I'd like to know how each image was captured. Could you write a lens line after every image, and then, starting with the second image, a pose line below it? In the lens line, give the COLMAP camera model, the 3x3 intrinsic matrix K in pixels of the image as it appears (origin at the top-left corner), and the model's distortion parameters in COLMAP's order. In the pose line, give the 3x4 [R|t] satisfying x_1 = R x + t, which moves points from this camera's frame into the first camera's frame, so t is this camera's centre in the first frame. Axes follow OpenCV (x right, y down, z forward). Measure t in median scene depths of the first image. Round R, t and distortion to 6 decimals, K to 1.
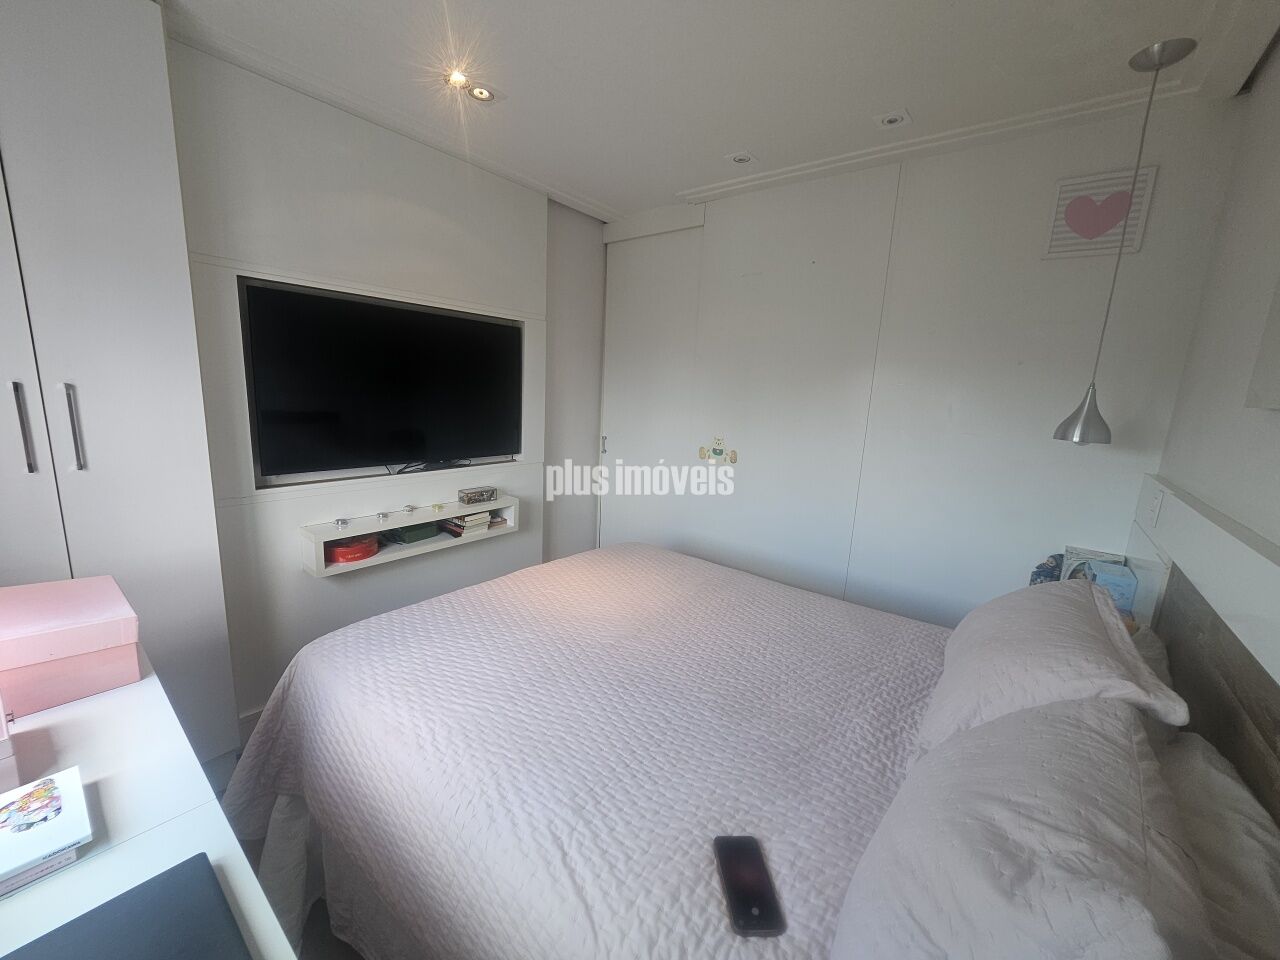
lens RADIAL K [[508.0, 0, 640.0], [0, 508.0, 480.0], [0, 0, 1]] dist [-0.000224, -0.000064]
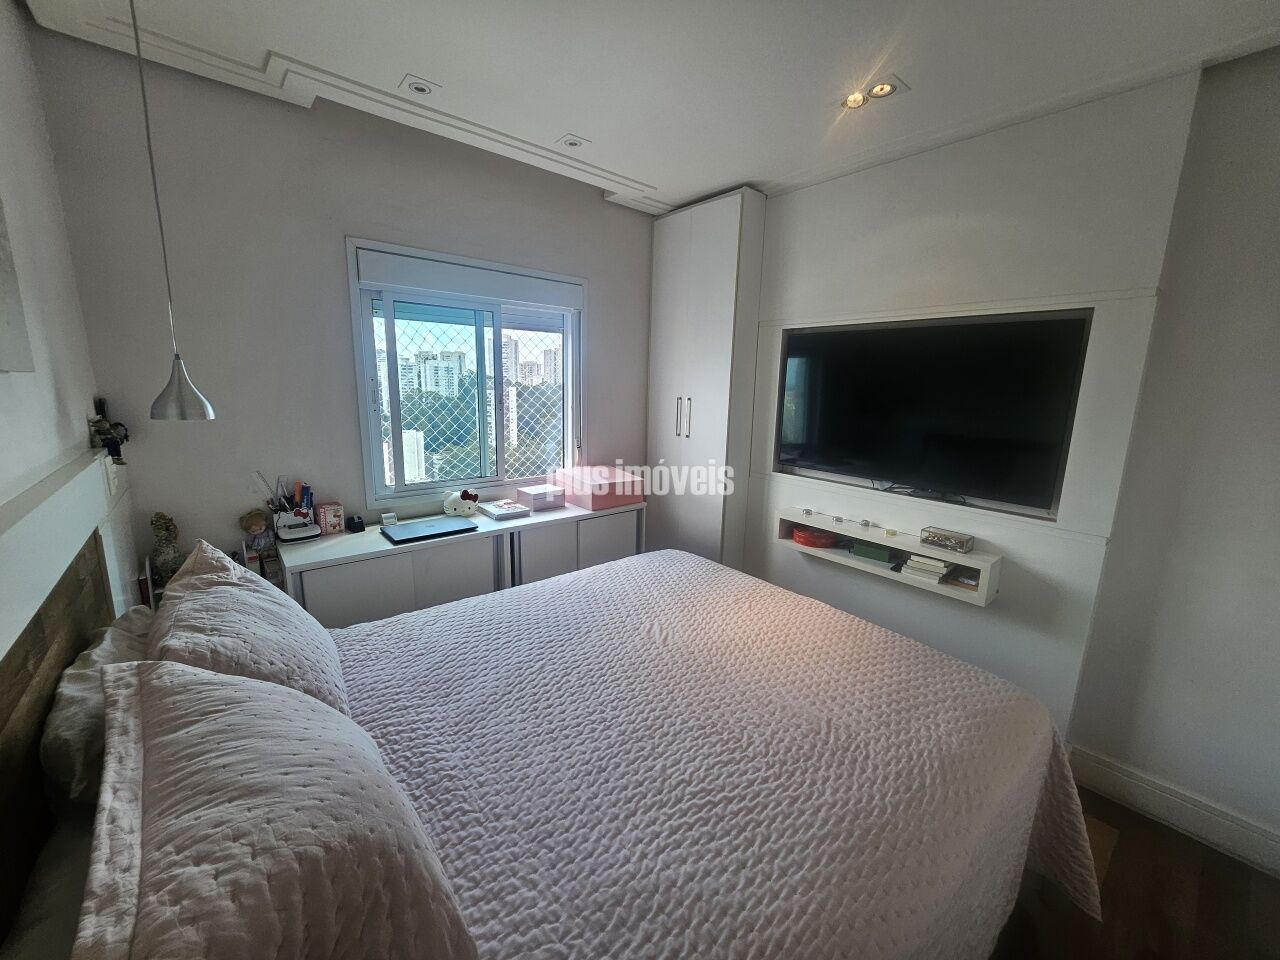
lens RADIAL K [[508.0, 0, 640.0], [0, 508.0, 480.0], [0, 0, 1]] dist [-0.000224, -0.000064]
pose [[-0.203324, 0.133406, -0.969981, 0.583047], [-0.215728, 0.960225, 0.177285, -0.104638], [0.955050, 0.245299, -0.166457, 0.676103]]
